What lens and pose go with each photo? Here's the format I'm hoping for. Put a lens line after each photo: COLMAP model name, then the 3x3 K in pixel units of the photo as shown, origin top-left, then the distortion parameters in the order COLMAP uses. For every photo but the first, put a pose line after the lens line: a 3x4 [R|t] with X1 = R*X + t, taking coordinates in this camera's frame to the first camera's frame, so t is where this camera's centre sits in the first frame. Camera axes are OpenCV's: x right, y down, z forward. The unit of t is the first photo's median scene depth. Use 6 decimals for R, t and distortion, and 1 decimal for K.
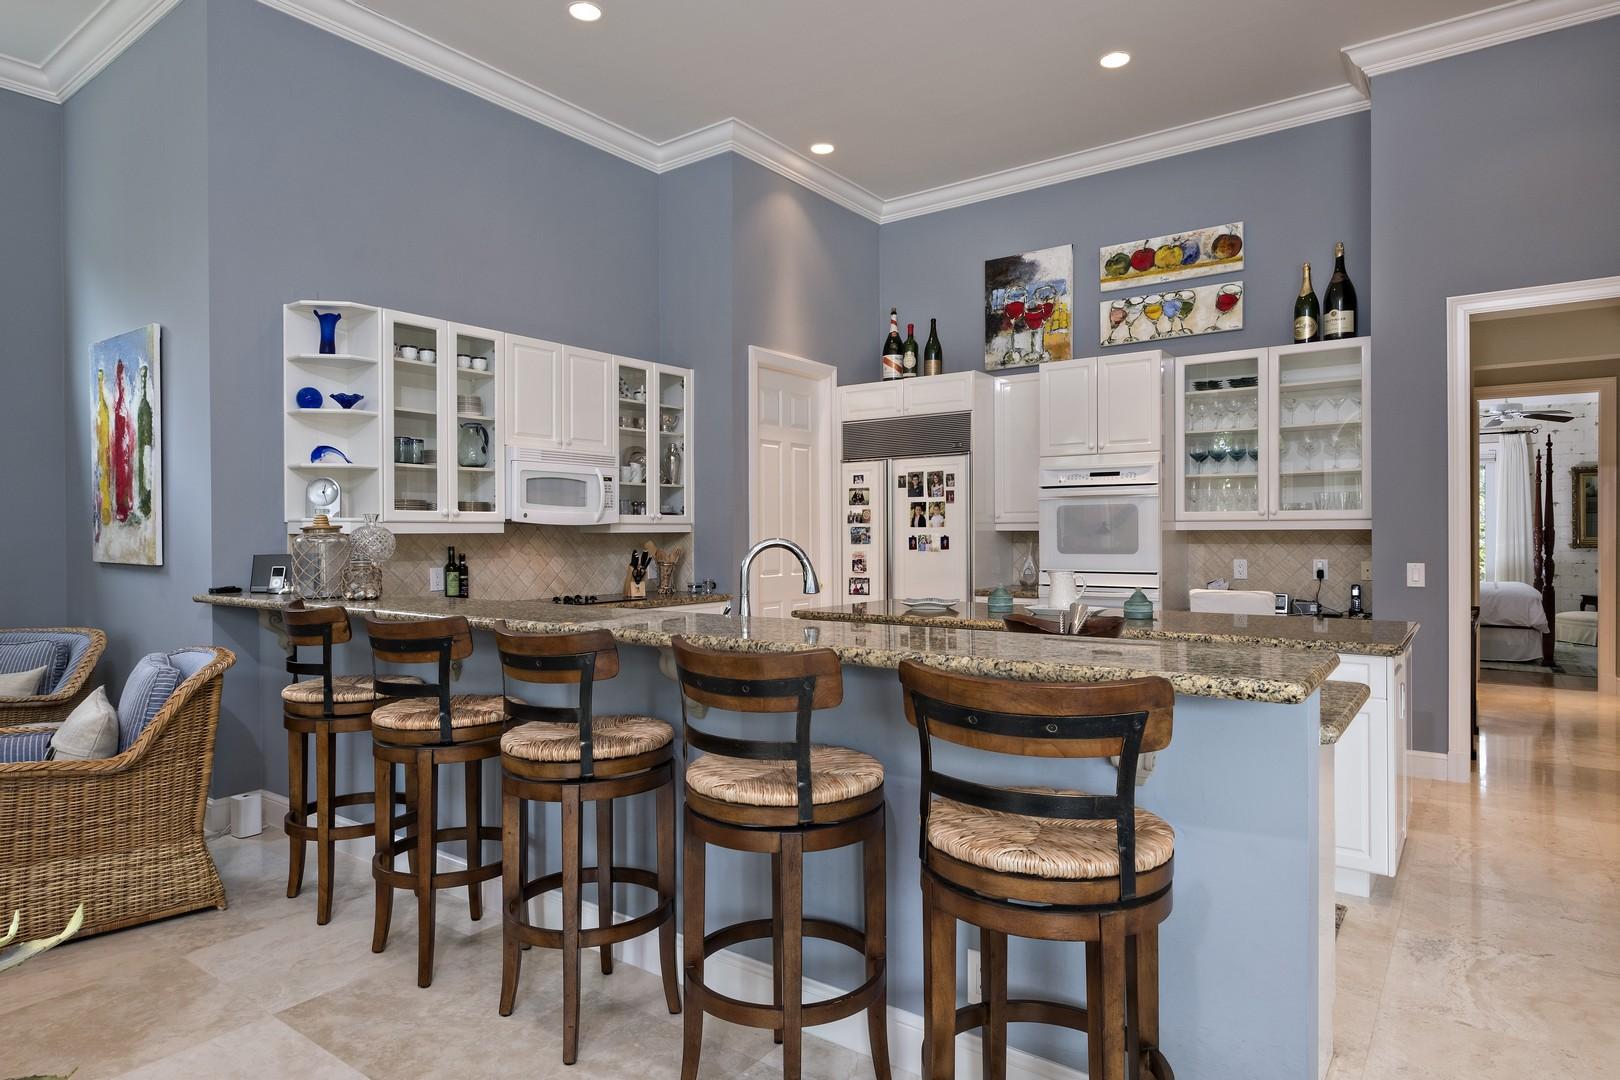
lens RADIAL K [[932.5, 0, 808.5], [0, 932.5, 534.8], [0, 0, 1]] dist [0.005290, 0.001259]
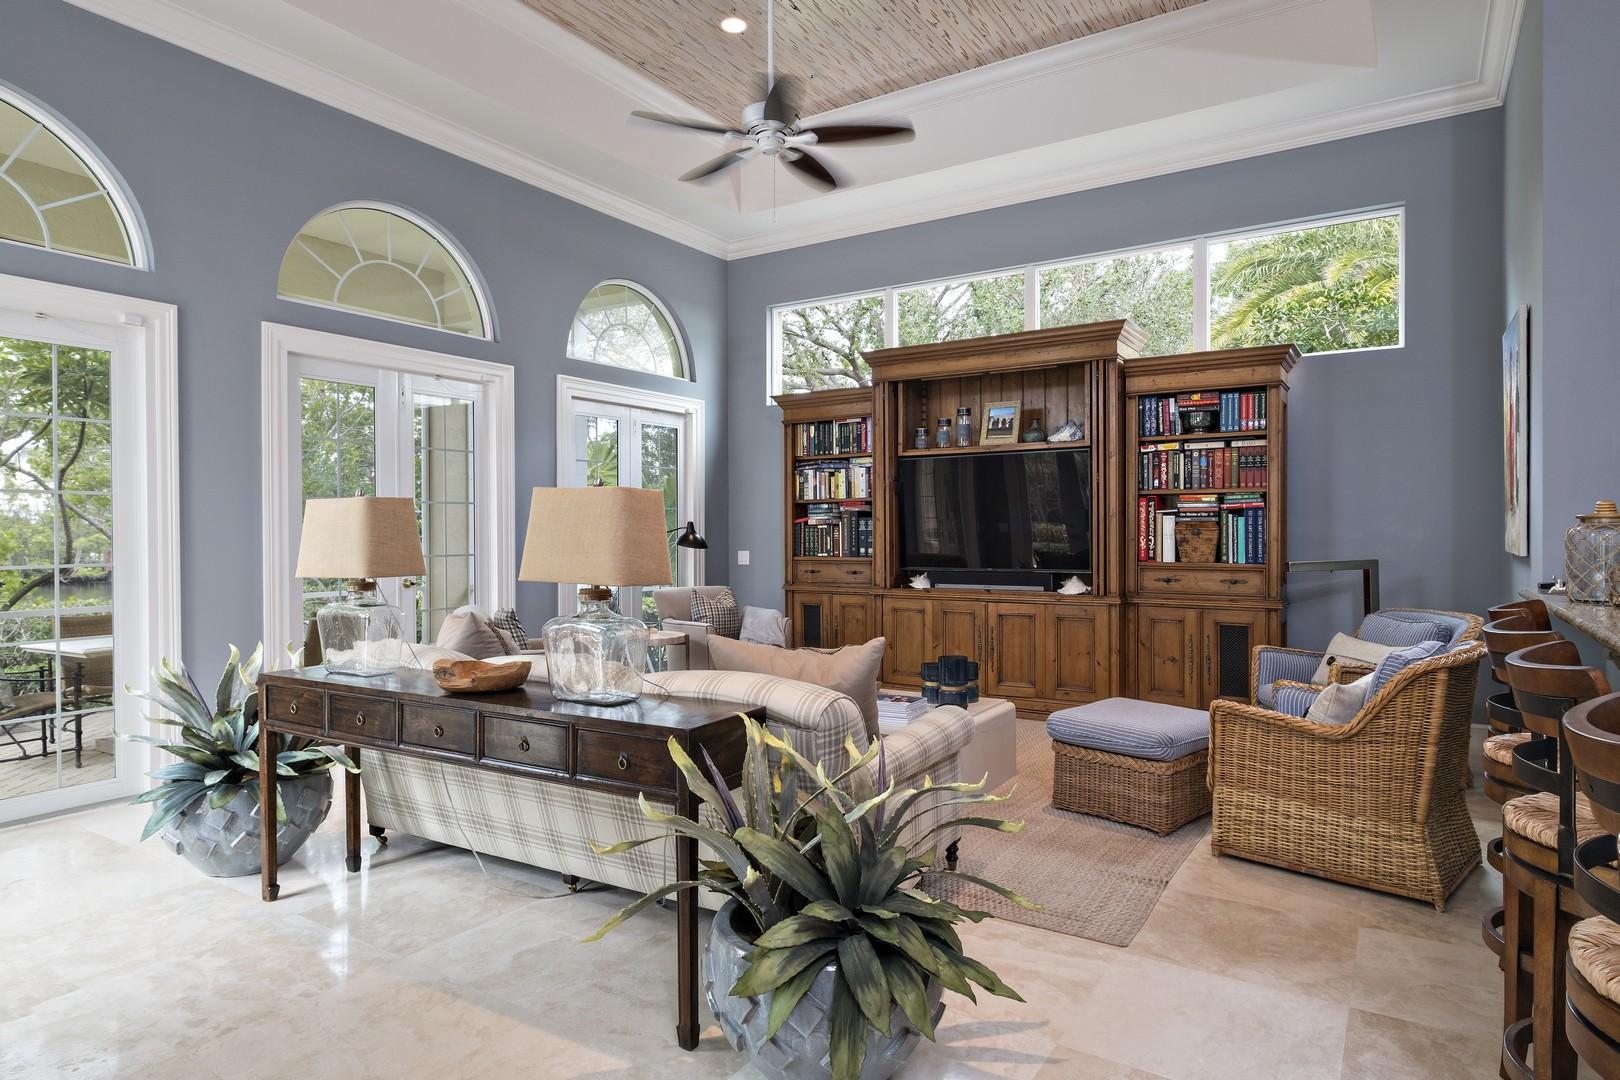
lens RADIAL K [[932.5, 0, 809.6], [0, 932.5, 536.6], [0, 0, 1]] dist [0.005290, 0.001259]
pose [[0.064298, 0.011719, -0.997862, 0.311575], [-0.000968, 0.999931, 0.011681, 0.002351], [0.997930, 0.000215, 0.064305, 0.302852]]
